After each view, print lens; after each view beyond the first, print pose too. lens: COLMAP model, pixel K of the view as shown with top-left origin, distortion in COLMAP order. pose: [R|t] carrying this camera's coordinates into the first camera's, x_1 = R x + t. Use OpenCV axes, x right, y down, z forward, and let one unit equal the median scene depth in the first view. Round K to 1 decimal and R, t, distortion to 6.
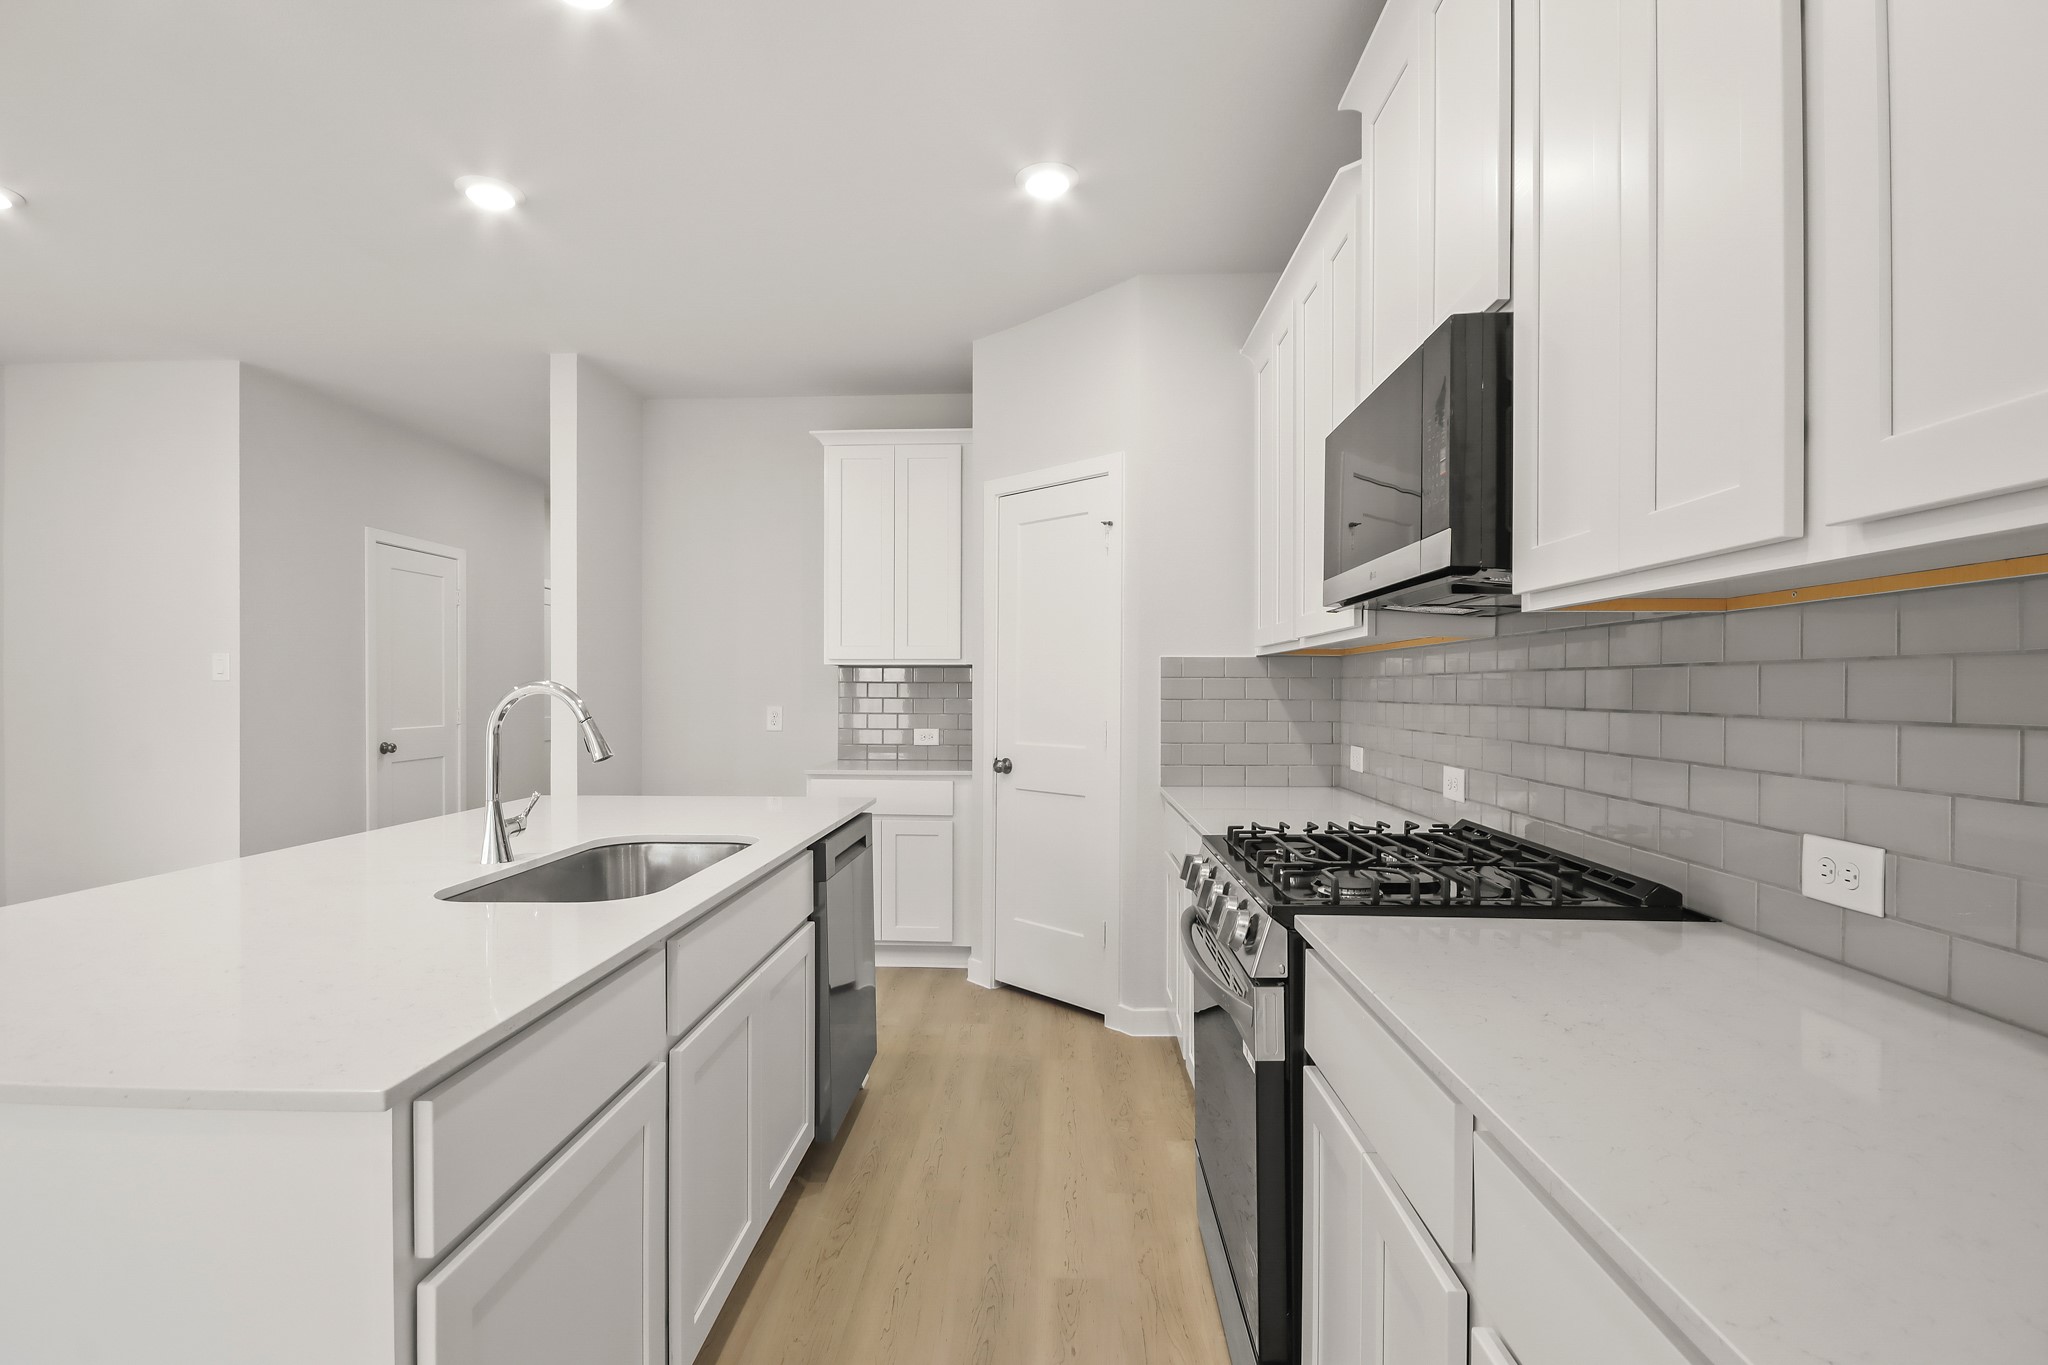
lens RADIAL K [[961.0, 0, 1028.9], [0, 961.0, 697.0], [0, 0, 1]] dist [0.012188, 0.000928]
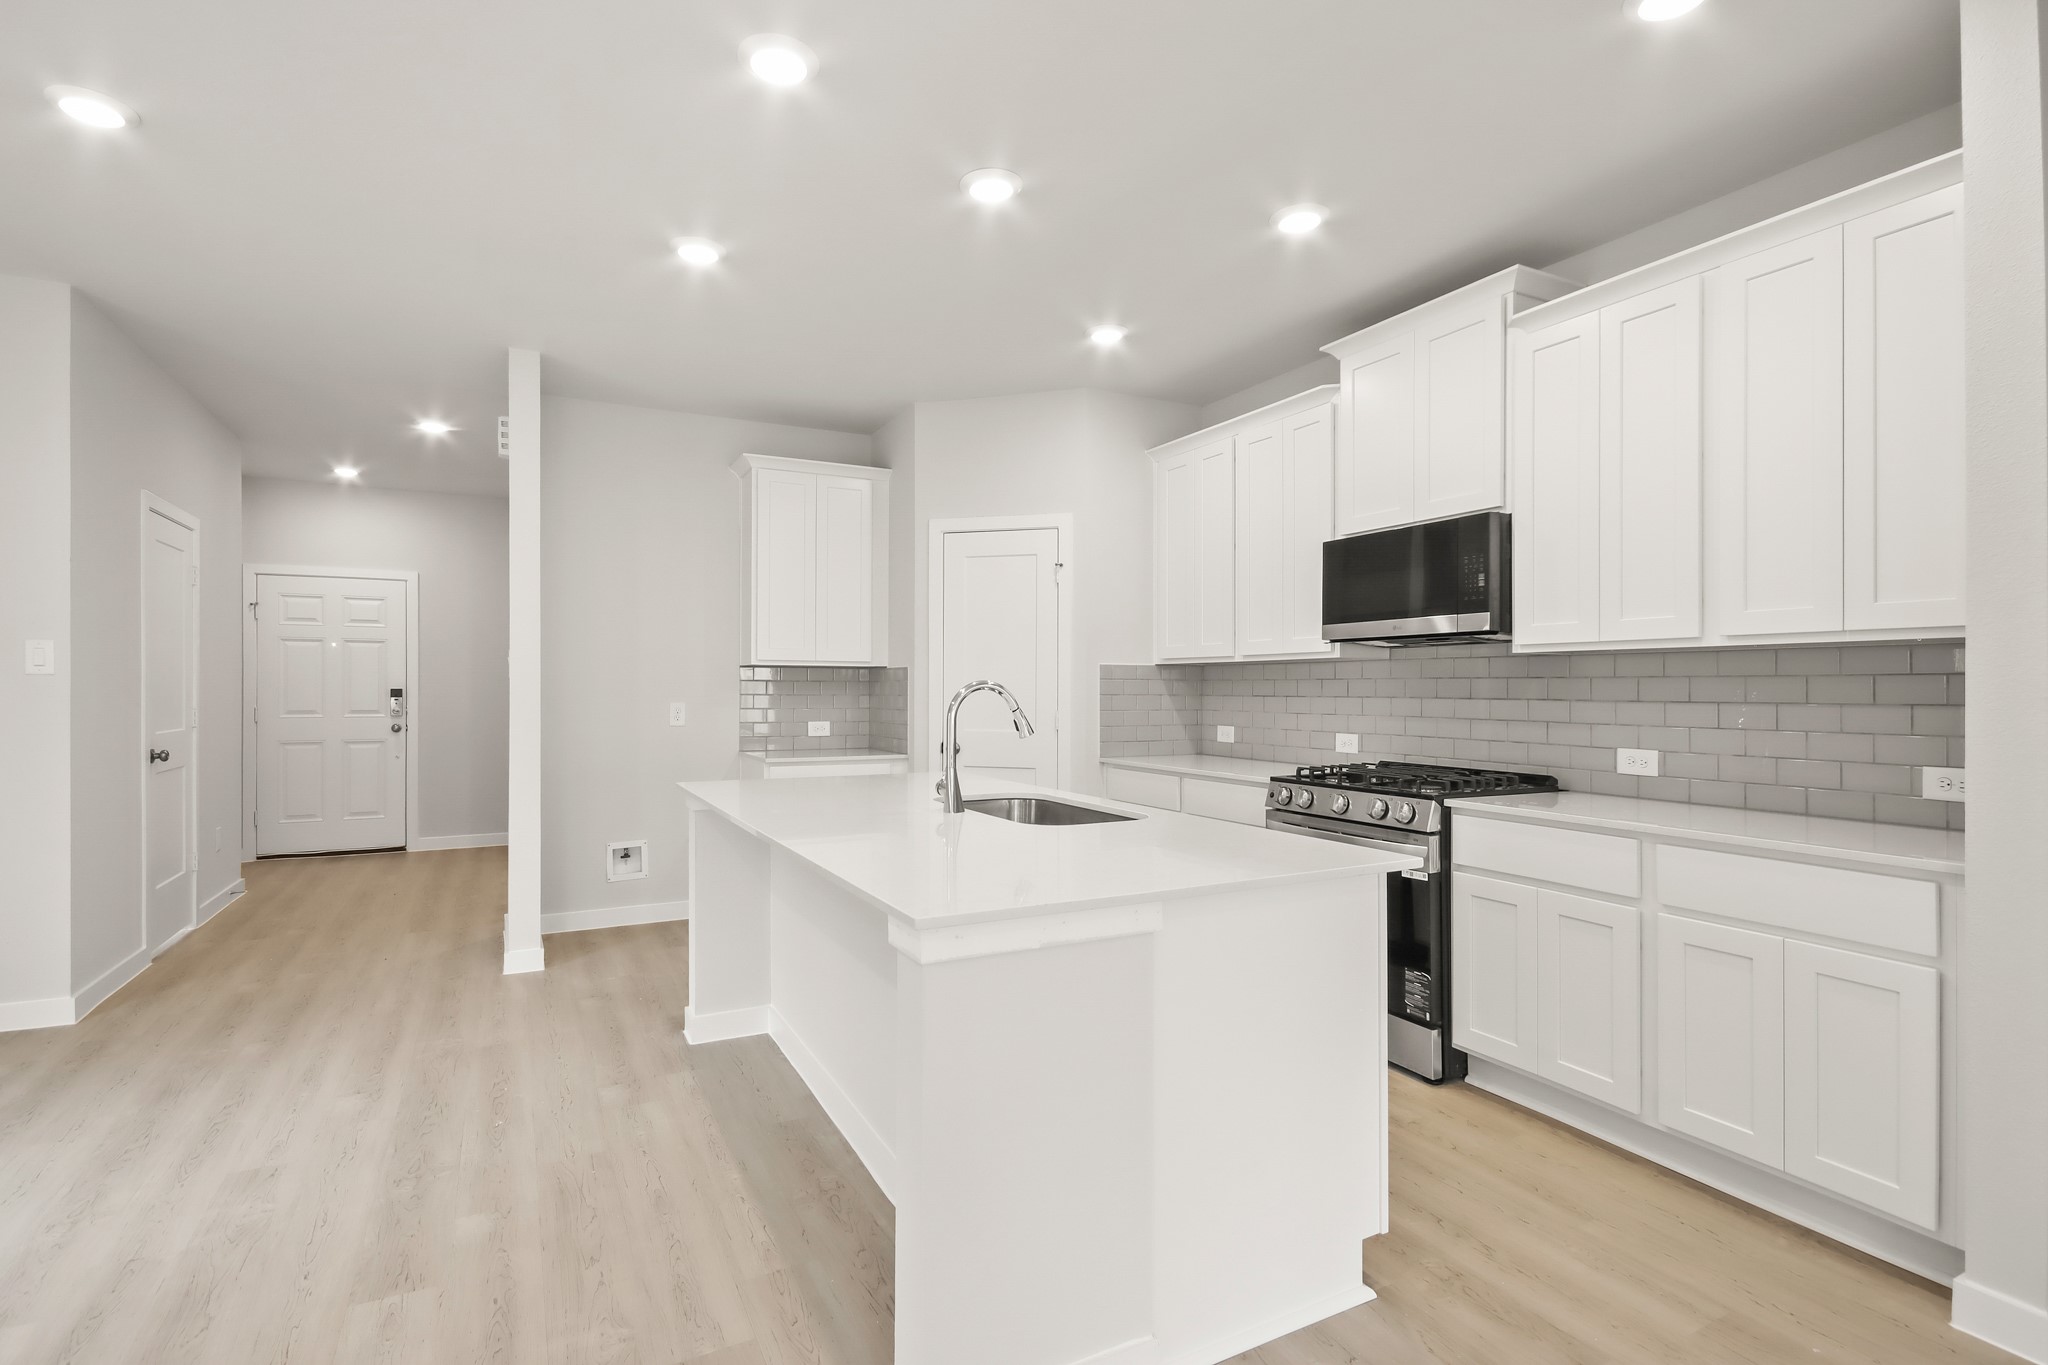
lens RADIAL K [[961.0, 0, 1004.4], [0, 961.0, 681.5], [0, 0, 1]] dist [0.012188, 0.000928]
pose [[0.871096, 0.005822, 0.491079, -0.663482], [0.000973, 0.999907, -0.013581, 0.001697], [-0.491112, 0.012308, 0.871009, -0.140124]]
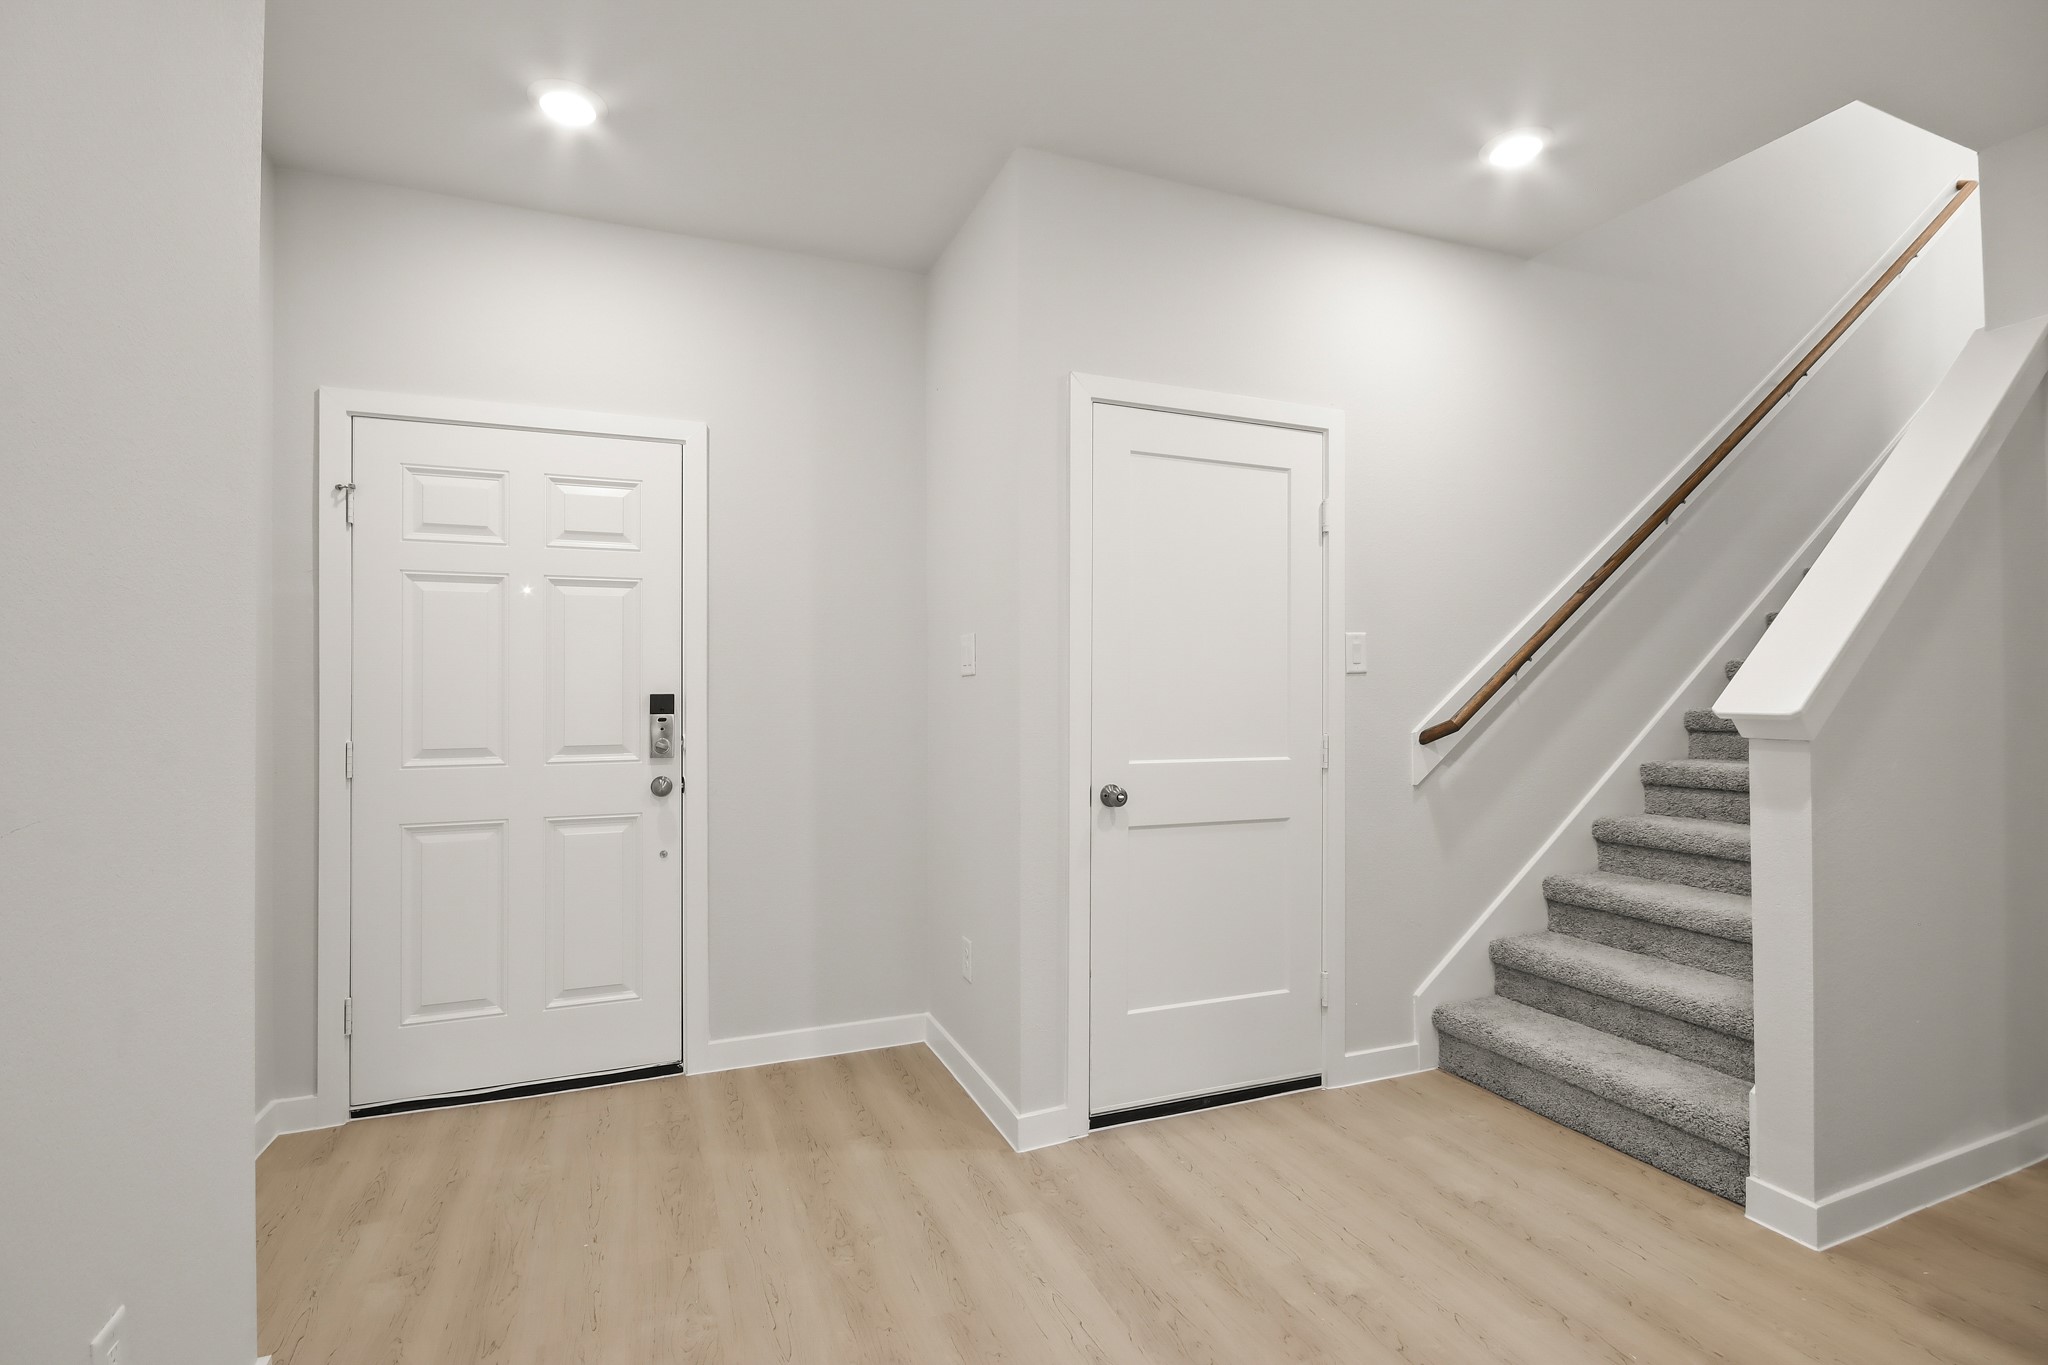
lens RADIAL K [[961.0, 0, 1027.5], [0, 961.0, 690.7], [0, 0, 1]] dist [0.012188, 0.000928]
pose [[0.898288, 0.009955, 0.439295, -0.874920], [-0.006895, 0.999940, -0.008562, -0.011457], [-0.439354, 0.004662, 0.898302, 1.397491]]
